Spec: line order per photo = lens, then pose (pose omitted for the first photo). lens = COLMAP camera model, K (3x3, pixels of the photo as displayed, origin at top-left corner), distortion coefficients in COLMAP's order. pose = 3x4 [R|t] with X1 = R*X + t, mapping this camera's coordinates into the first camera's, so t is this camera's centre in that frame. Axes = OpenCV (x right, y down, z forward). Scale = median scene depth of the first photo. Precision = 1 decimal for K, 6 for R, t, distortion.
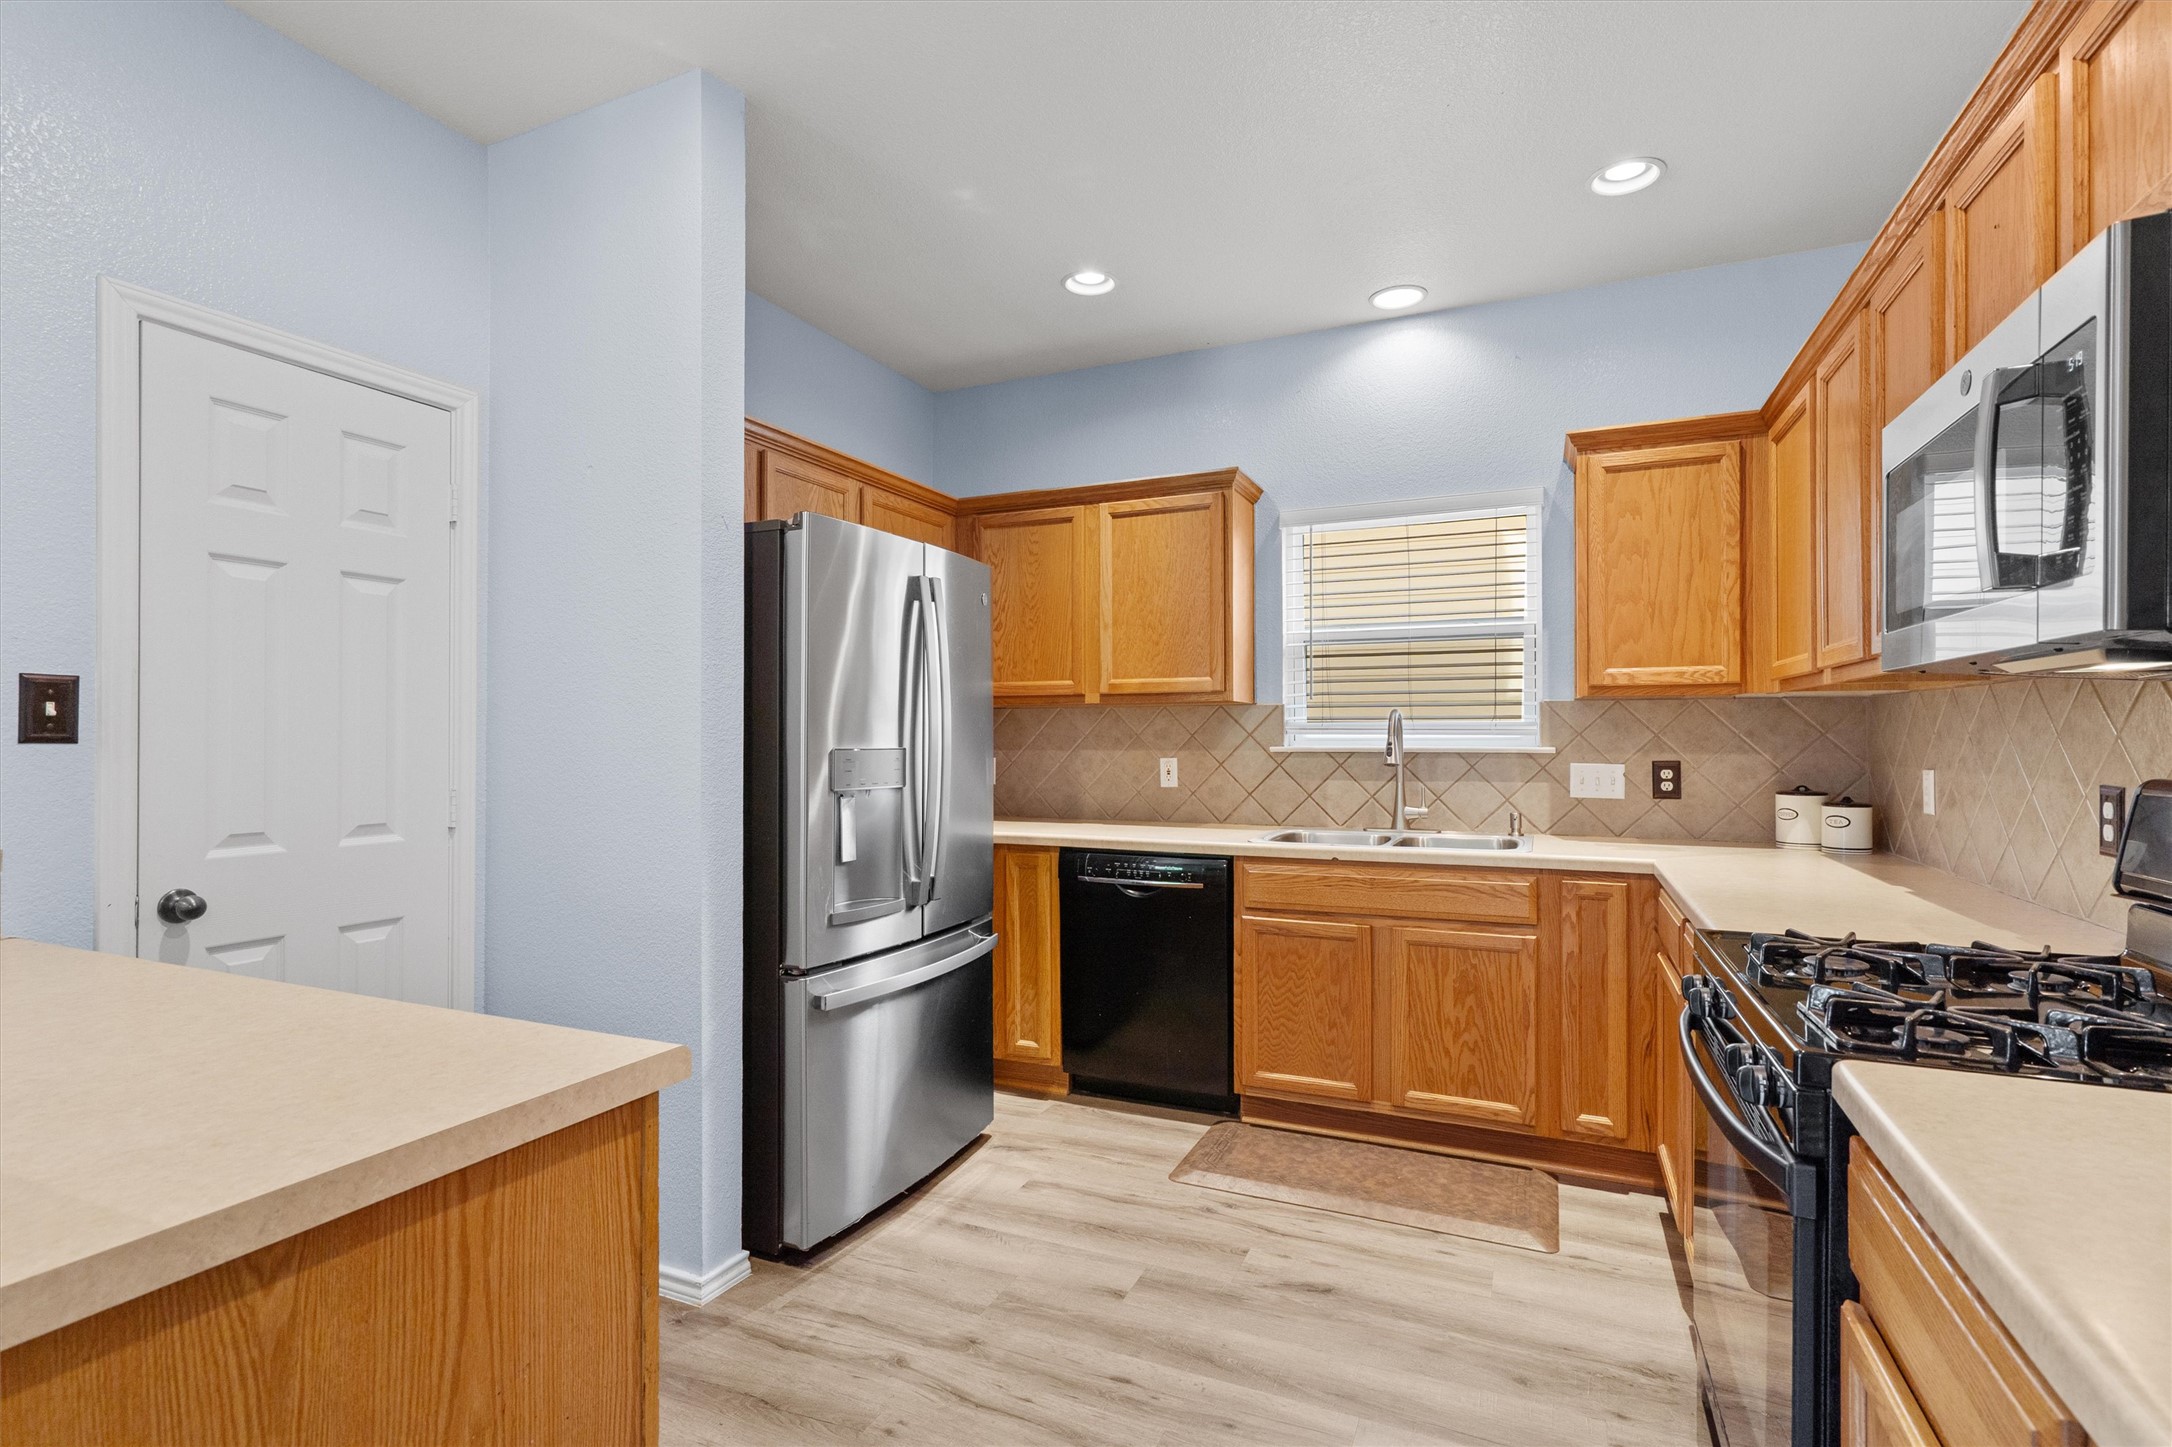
lens RADIAL K [[1029.7, 0, 1098.3], [0, 1029.7, 727.2], [0, 0, 1]] dist [-0.000571, 0.001324]
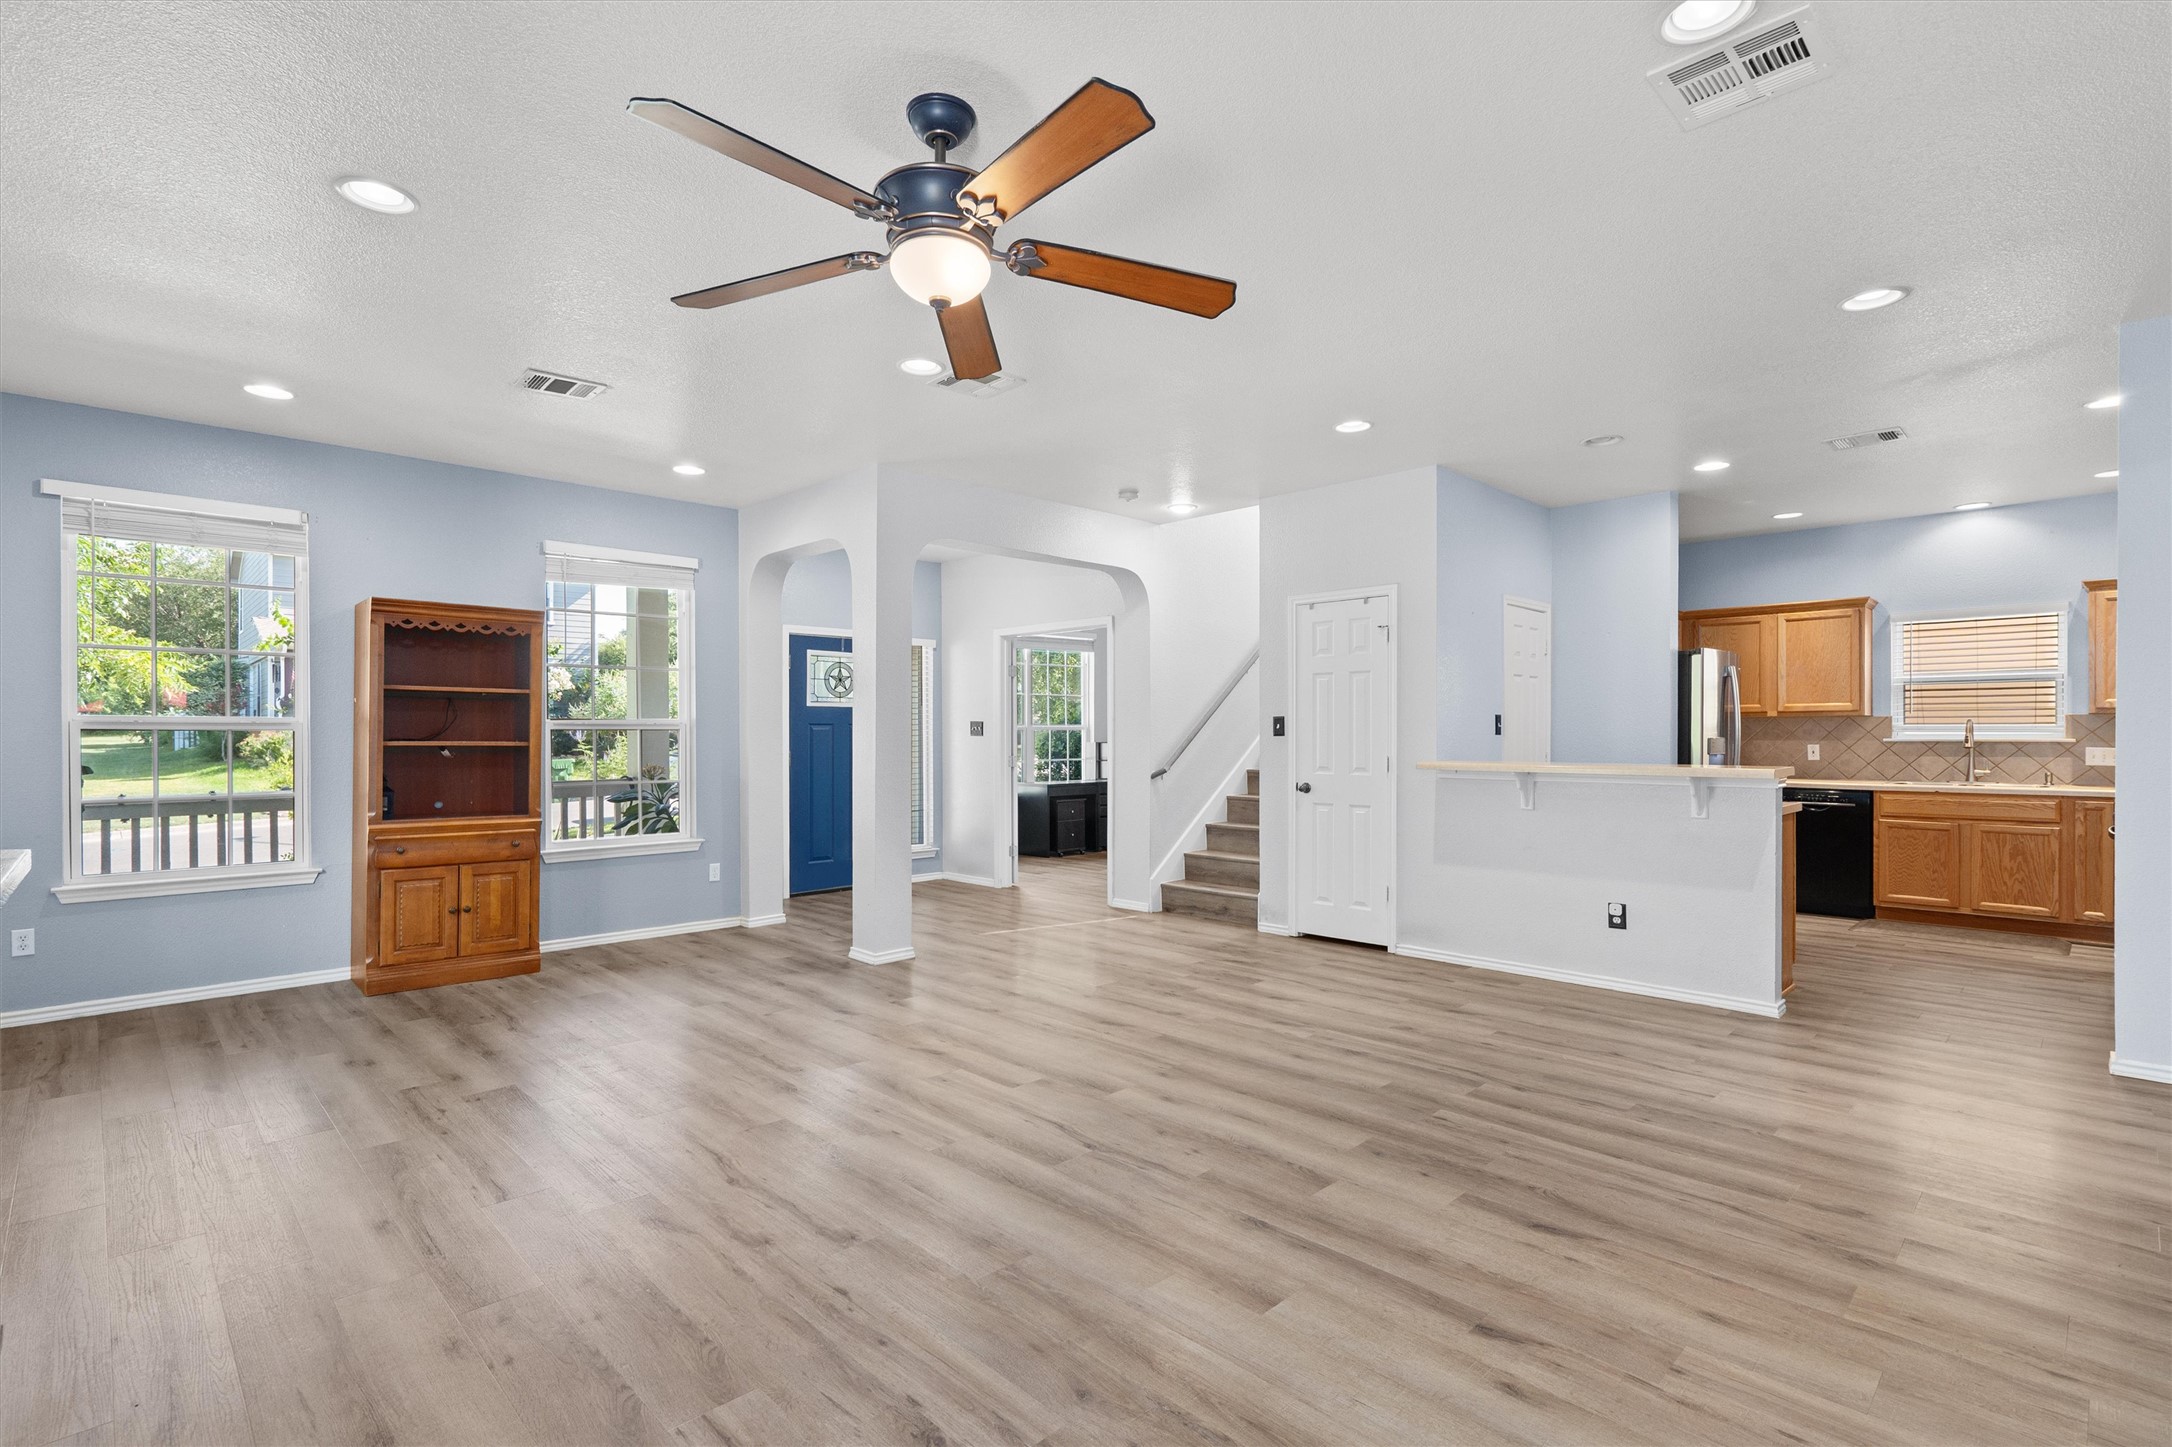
lens RADIAL K [[1029.7, 0, 1073.5], [0, 1029.7, 734.0], [0, 0, 1]] dist [-0.000571, 0.001324]
pose [[0.927611, 0.000815, -0.373547, -0.598152], [0.003012, 0.999949, 0.009662, -0.014616], [0.373536, -0.010087, 0.927561, -1.549231]]
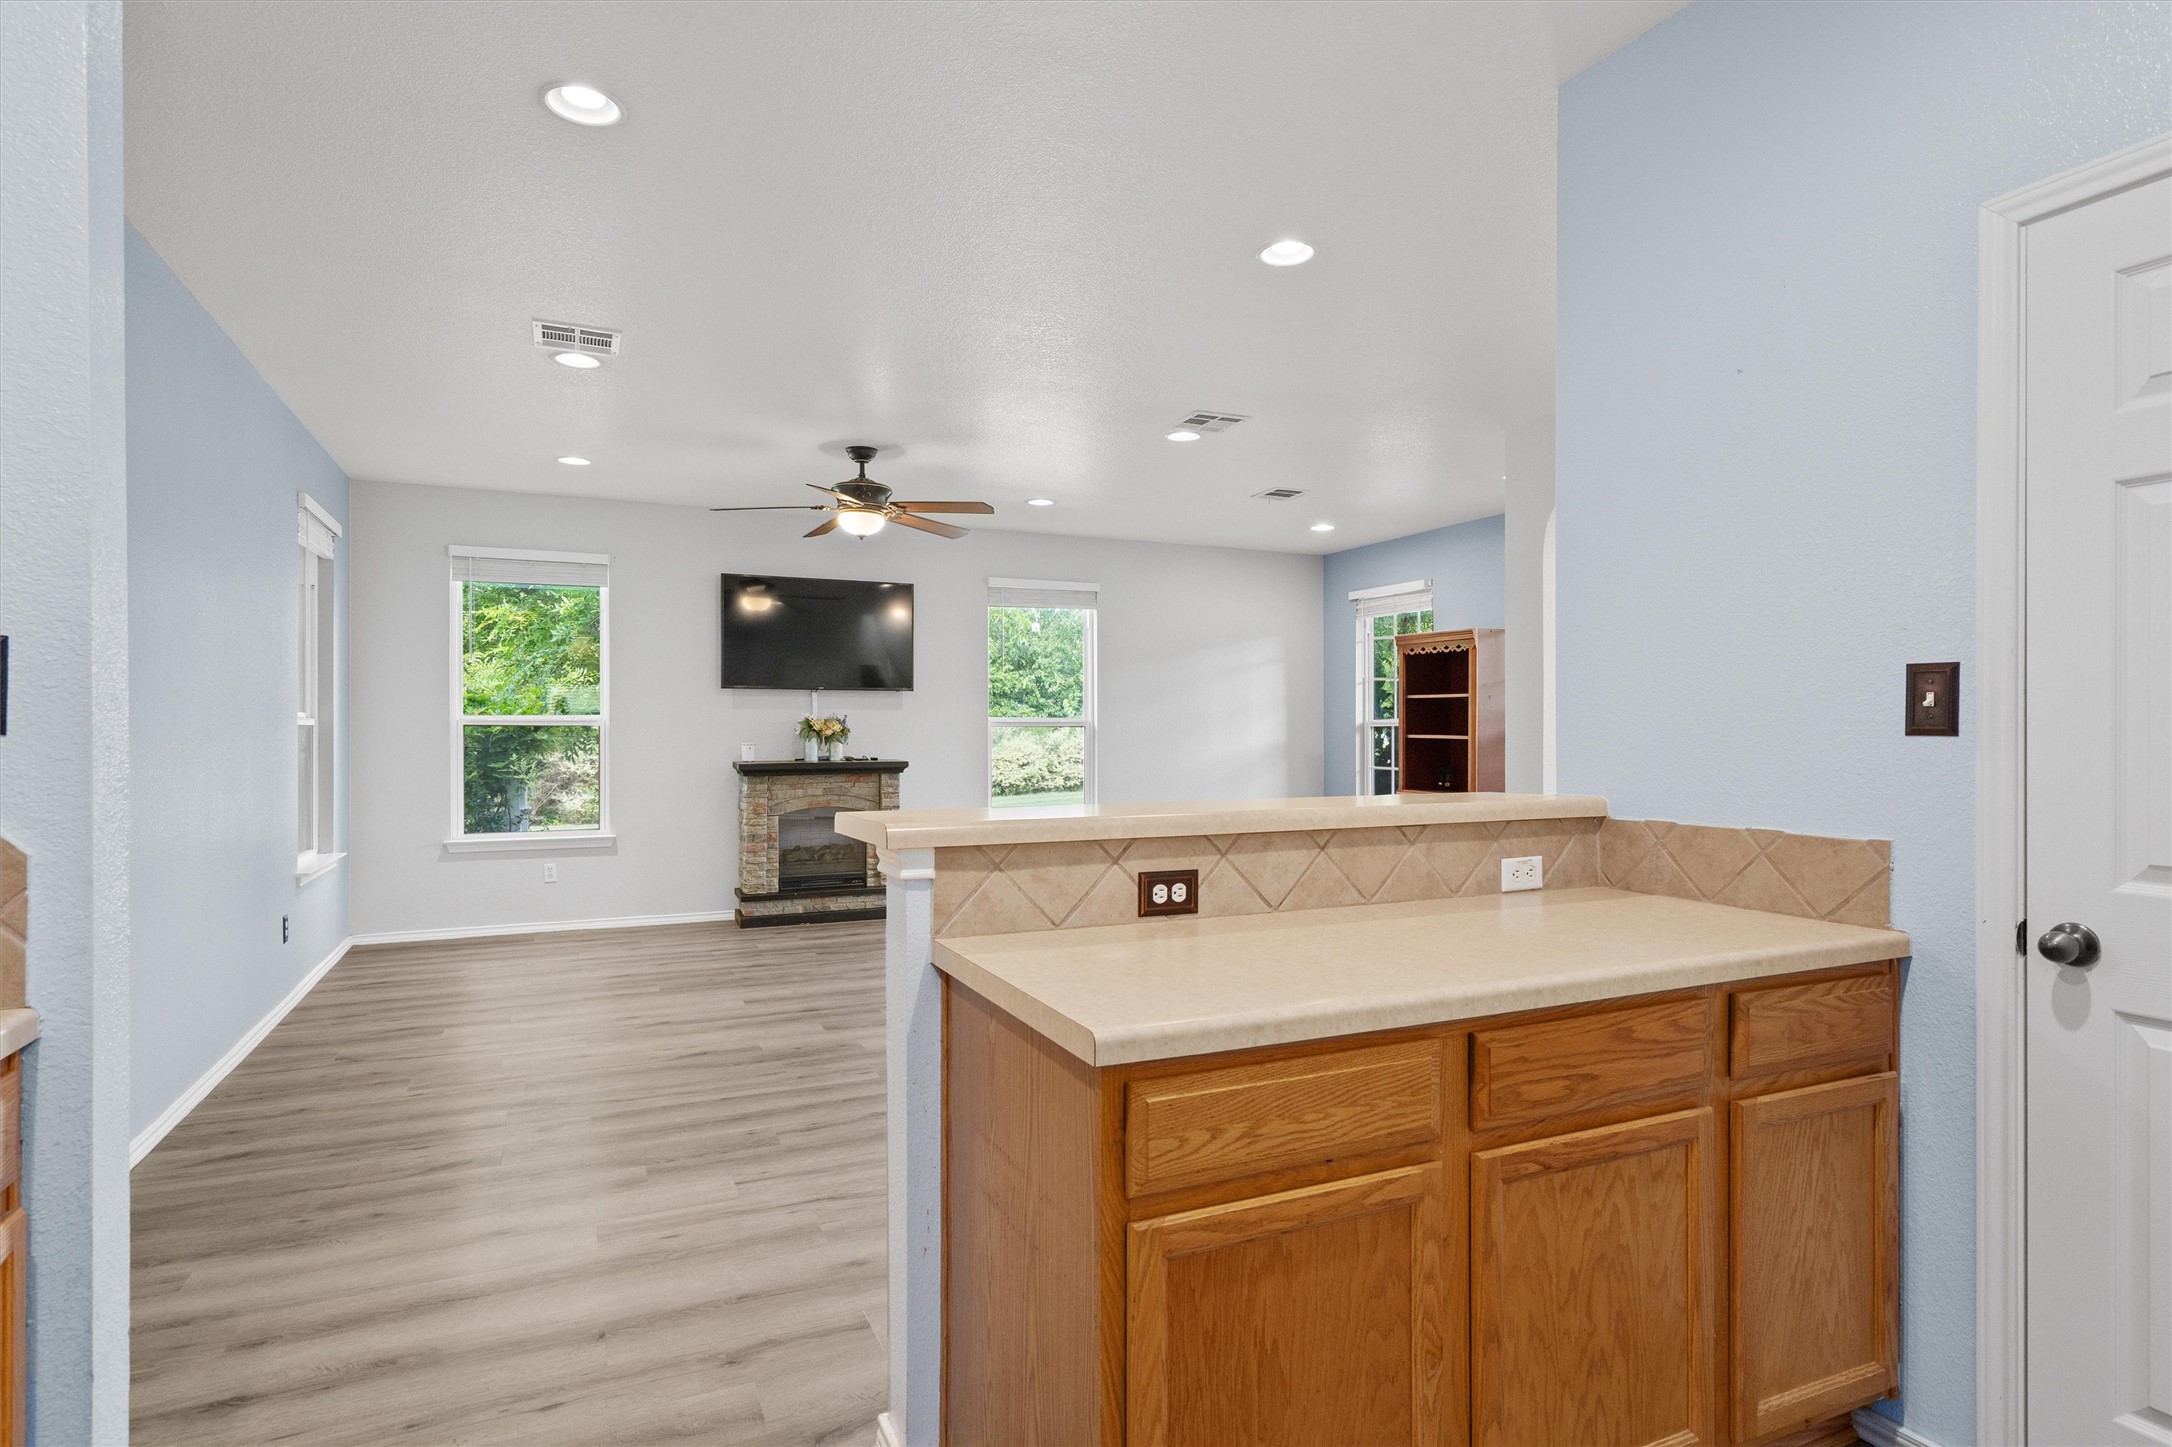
lens RADIAL K [[1096.0, 0, 1068.7], [0, 1096.0, 732.5], [0, 0, 1]] dist [-0.004175, -0.000766]
pose [[-0.666142, 0.003871, -0.745815, 0.110496], [0.010042, 0.999942, -0.003780, 0.004281], [0.745757, -0.010008, -0.666143, 0.495768]]
